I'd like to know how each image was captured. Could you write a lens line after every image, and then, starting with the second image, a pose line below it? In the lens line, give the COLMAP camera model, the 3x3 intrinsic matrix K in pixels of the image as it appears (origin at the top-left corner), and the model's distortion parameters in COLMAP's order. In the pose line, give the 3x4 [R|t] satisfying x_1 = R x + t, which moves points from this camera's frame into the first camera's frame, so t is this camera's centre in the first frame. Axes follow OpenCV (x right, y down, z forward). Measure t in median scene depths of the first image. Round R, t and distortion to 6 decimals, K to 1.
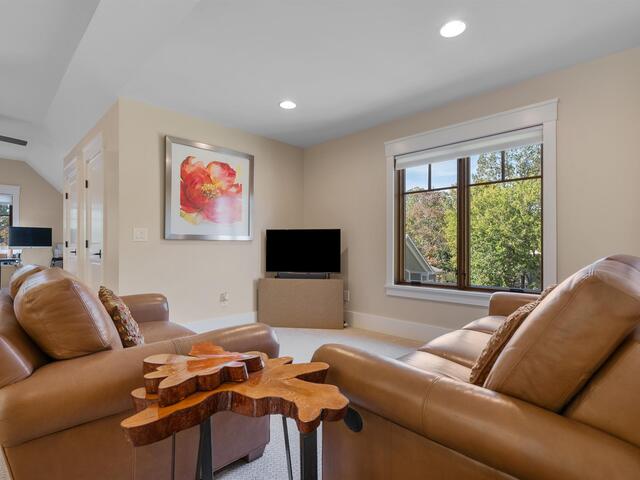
lens RADIAL K [[336.8, 0, 319.3], [0, 336.8, 242.7], [0, 0, 1]] dist [-0.002978, -0.000991]
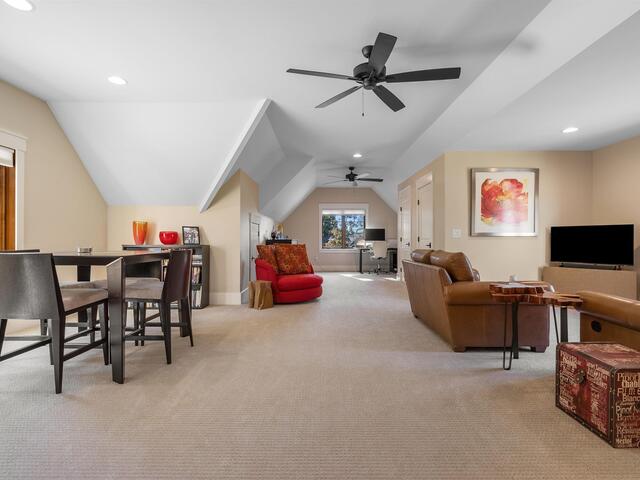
lens RADIAL K [[336.8, 0, 319.3], [0, 336.8, 242.7], [0, 0, 1]] dist [-0.002978, -0.000991]
pose [[0.718375, 0.002704, -0.695651, 0.095476], [0.008394, 0.999886, 0.012555, -0.004703], [0.695606, -0.014859, 0.718270, -0.501984]]
